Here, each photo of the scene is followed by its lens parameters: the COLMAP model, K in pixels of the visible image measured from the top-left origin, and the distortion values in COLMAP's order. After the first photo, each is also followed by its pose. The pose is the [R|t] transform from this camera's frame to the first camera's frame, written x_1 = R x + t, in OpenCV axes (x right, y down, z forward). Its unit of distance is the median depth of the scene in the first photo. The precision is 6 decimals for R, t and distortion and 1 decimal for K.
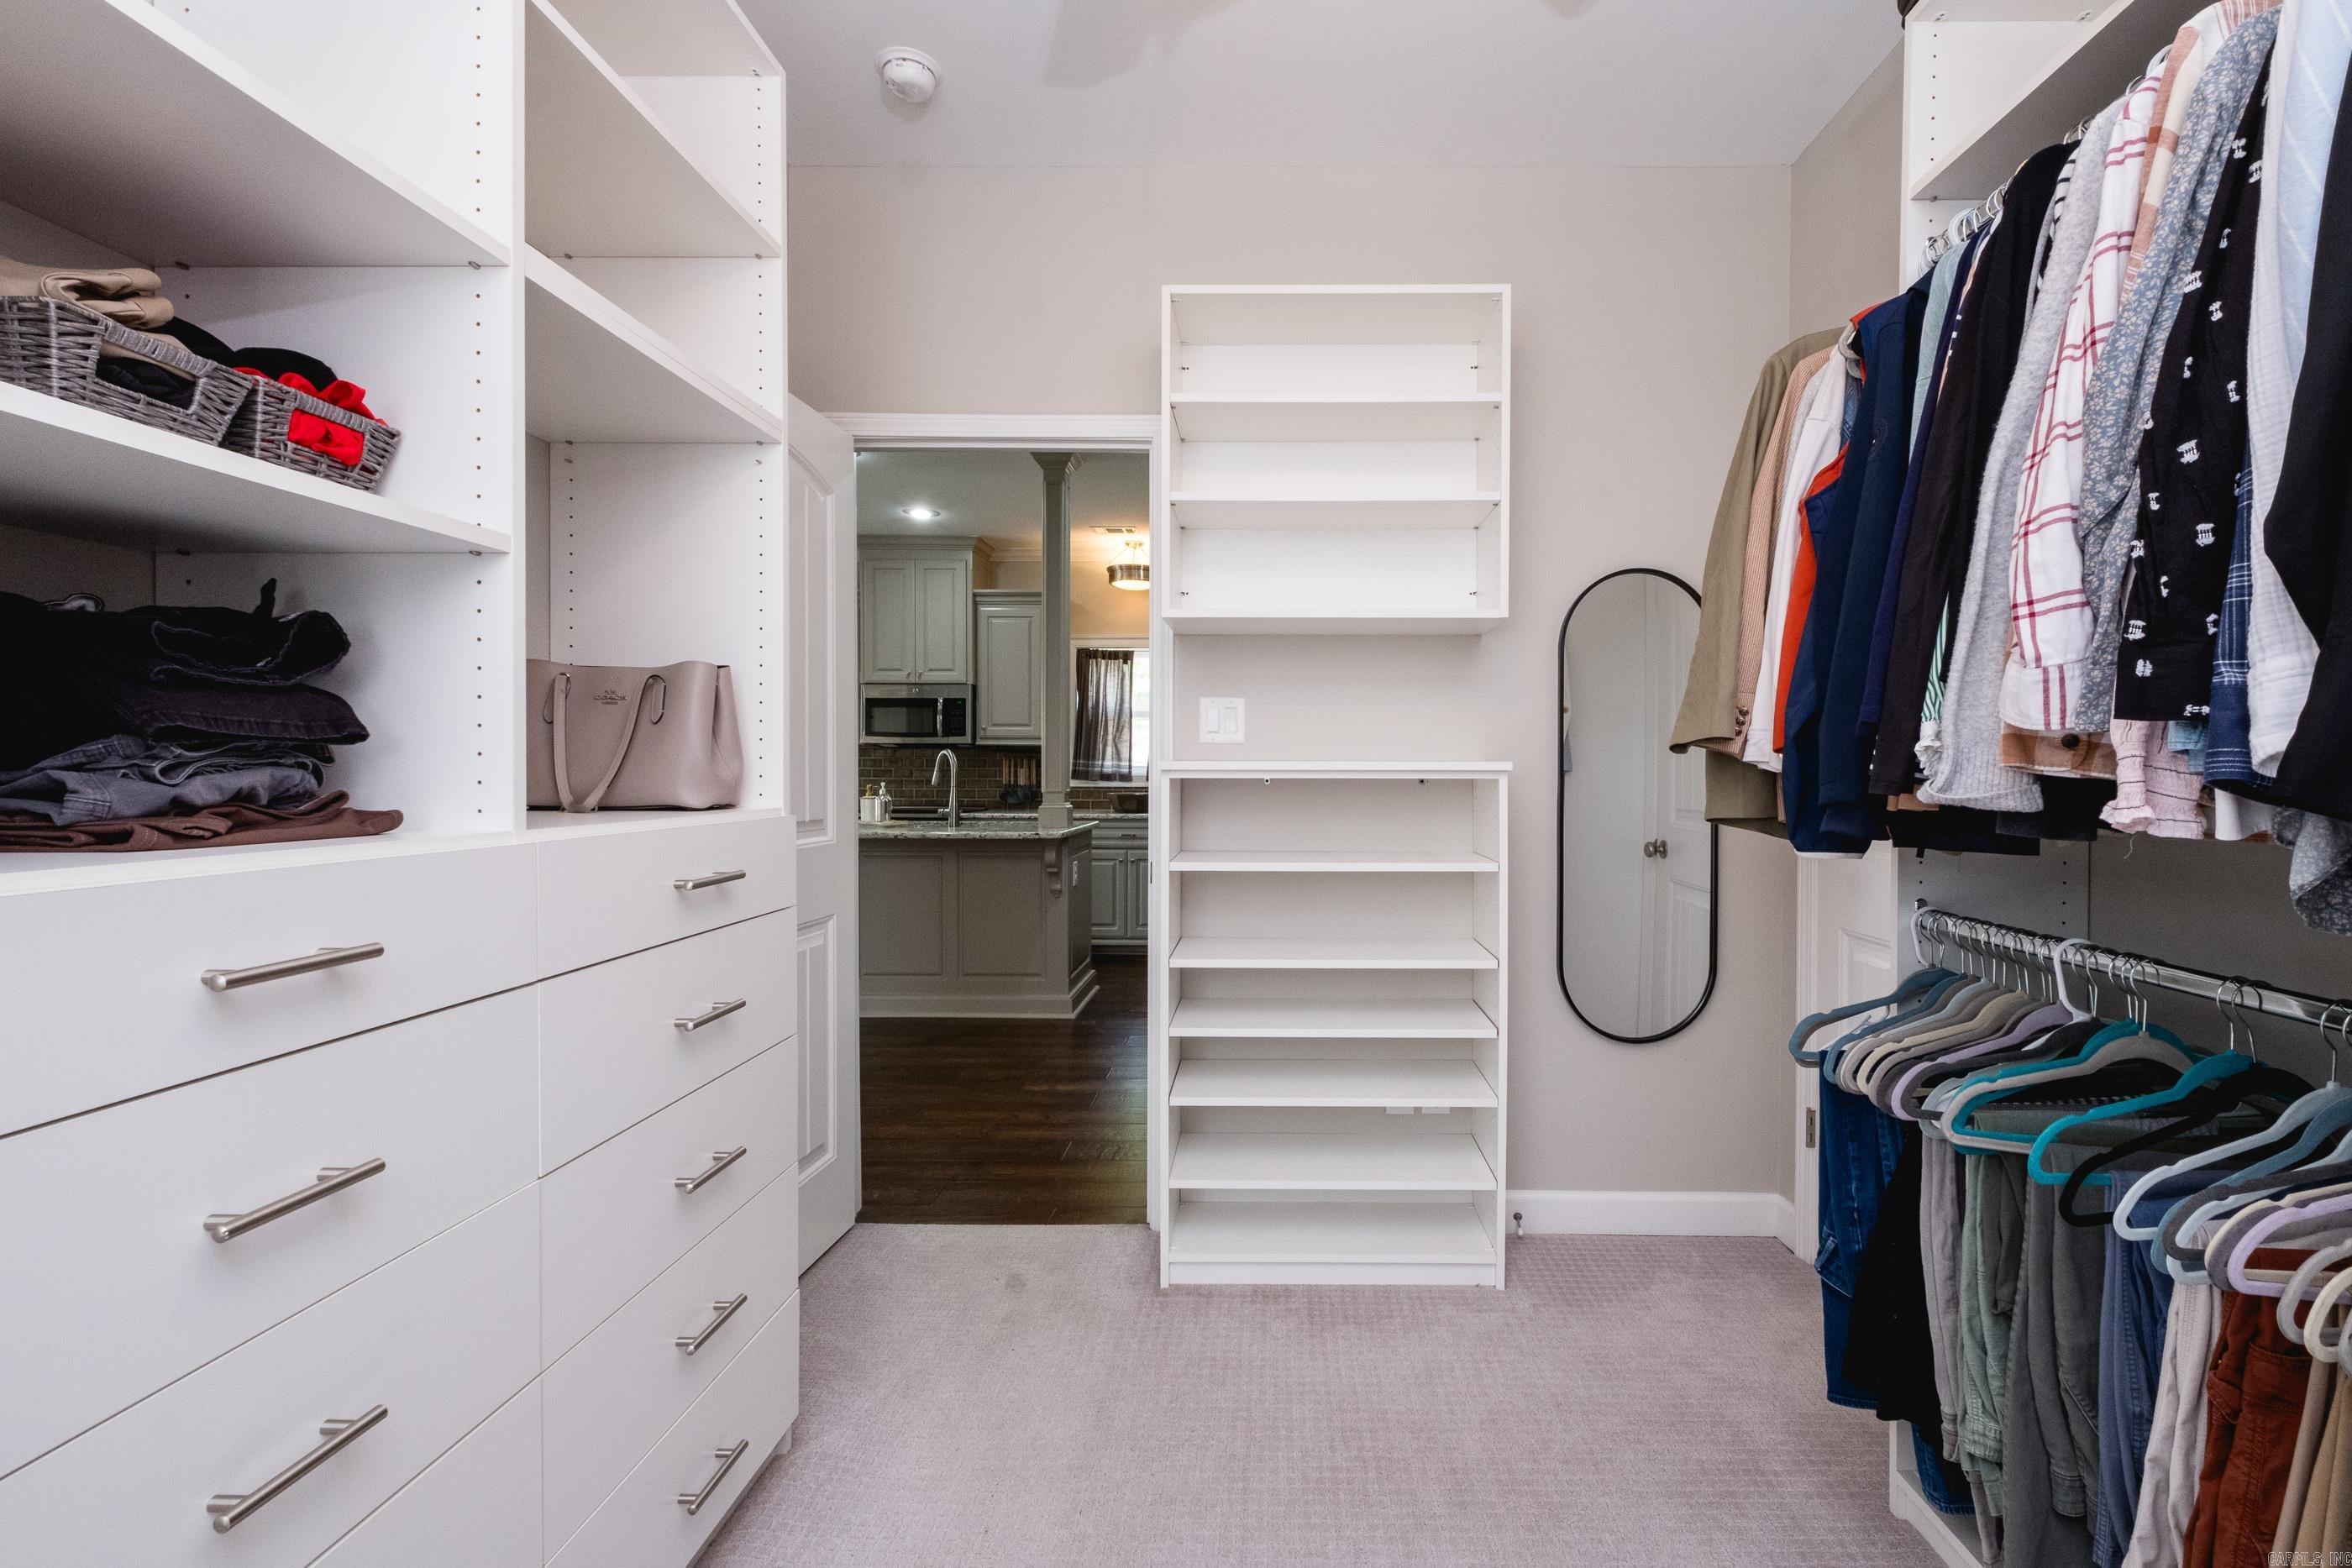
lens RADIAL K [[1017.6, 0, 1192.6], [0, 1017.6, 792.8], [0, 0, 1]] dist [0.008049, -0.006151]
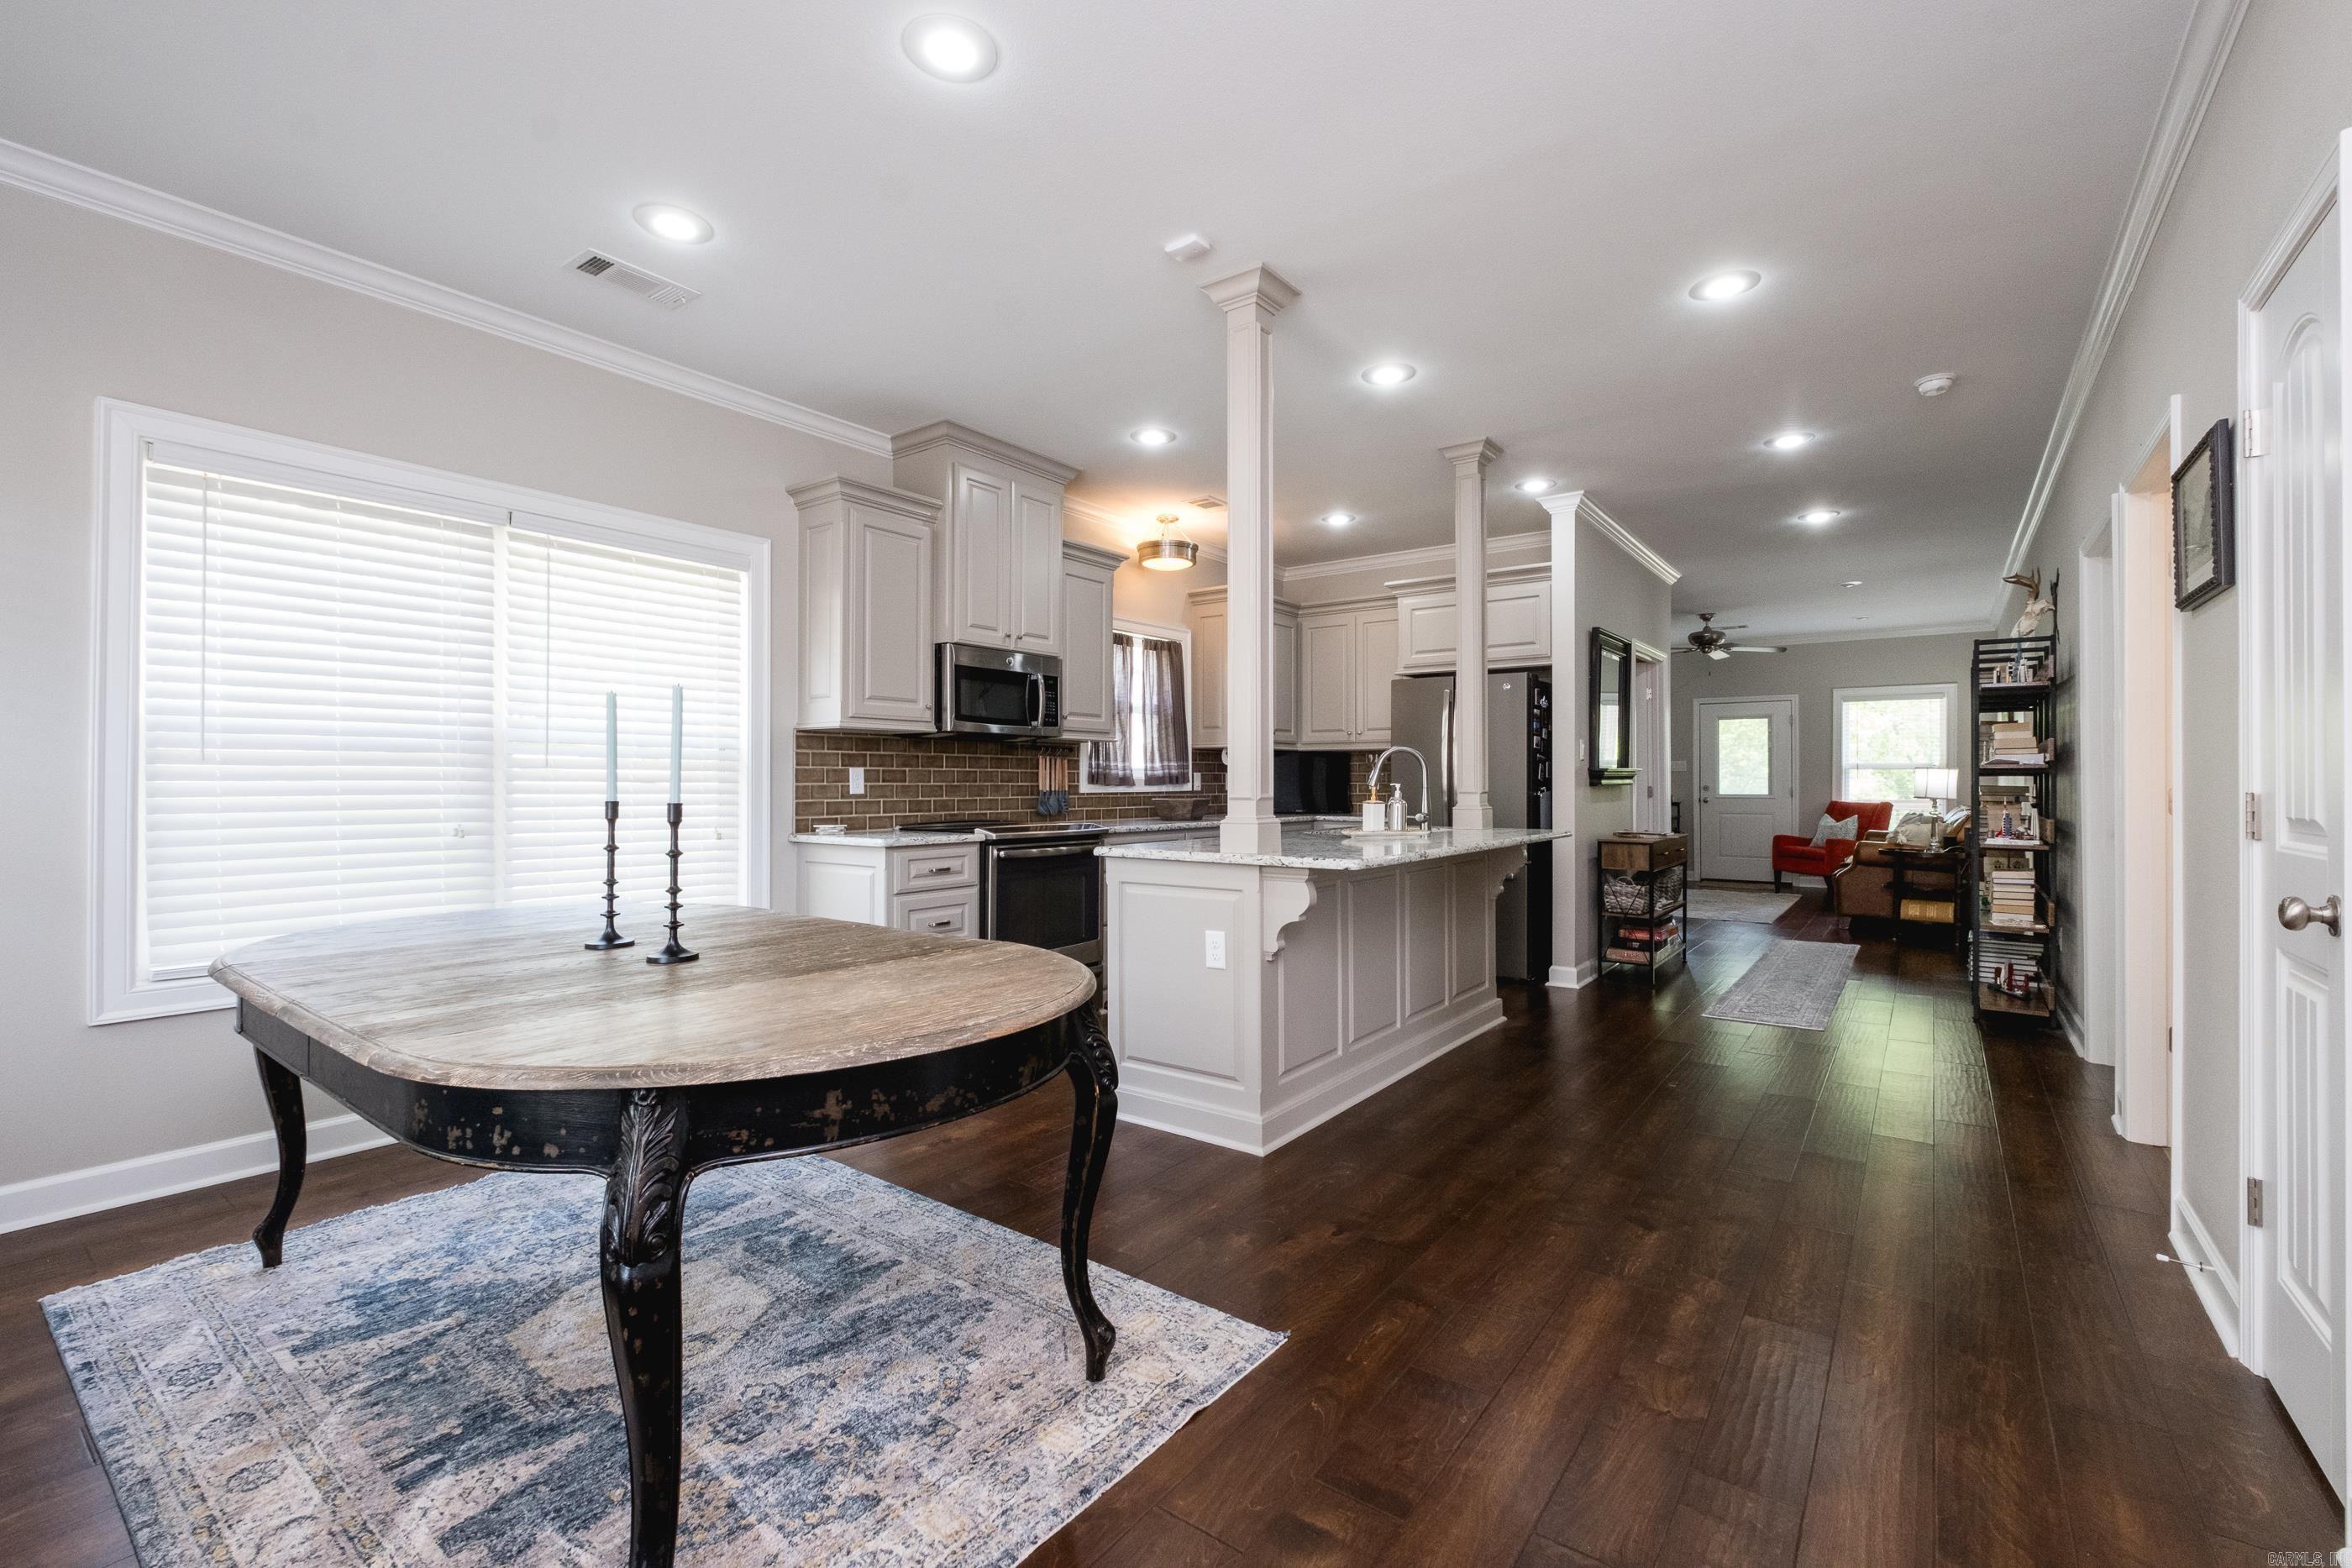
lens RADIAL K [[1017.6, 0, 1194.2], [0, 1017.6, 772.9], [0, 0, 1]] dist [0.008049, -0.006151]
pose [[0.528090, 0.004277, 0.849178, -0.778673], [0.018299, 0.999698, -0.016415, -0.006937], [-0.848991, 0.024208, 0.527852, 0.496122]]
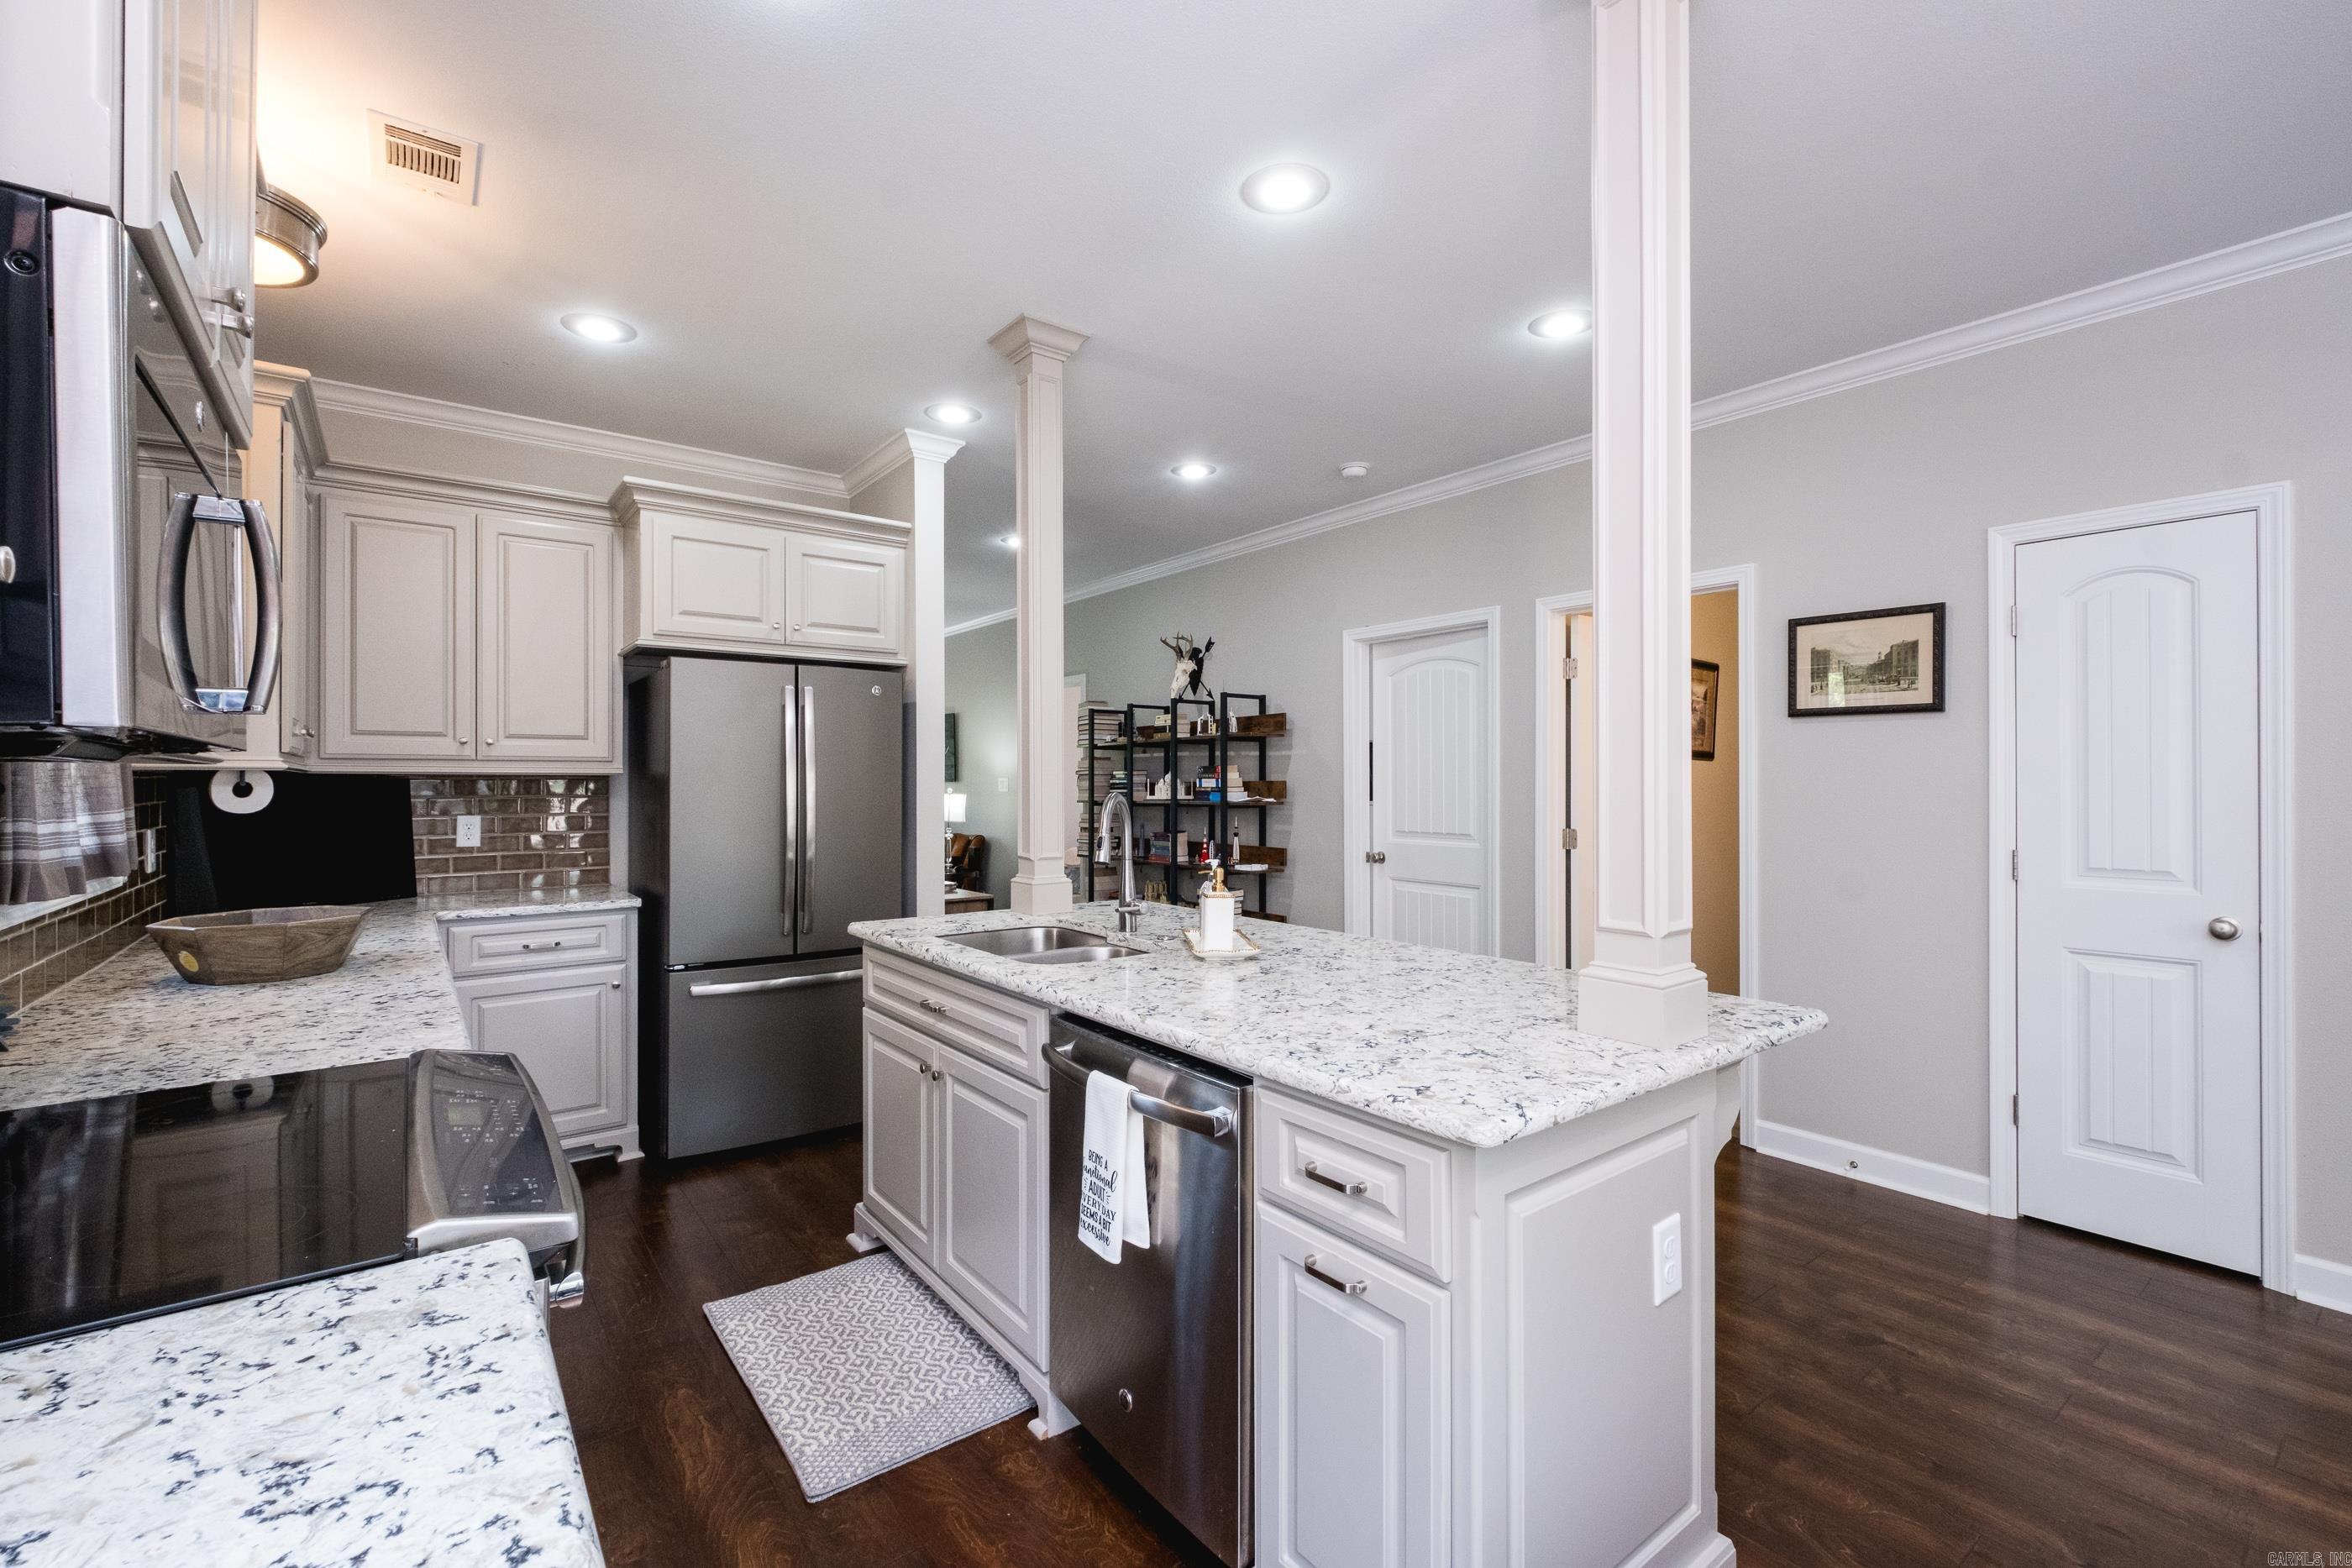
lens RADIAL K [[1017.6, 0, 1177.8], [0, 1017.6, 779.4], [0, 0, 1]] dist [0.008049, -0.006151]
pose [[-0.661840, 0.000745, 0.749645, -0.474321], [0.013262, 0.999855, 0.010715, -0.040814], [-0.749528, 0.017033, -0.661754, 0.959264]]
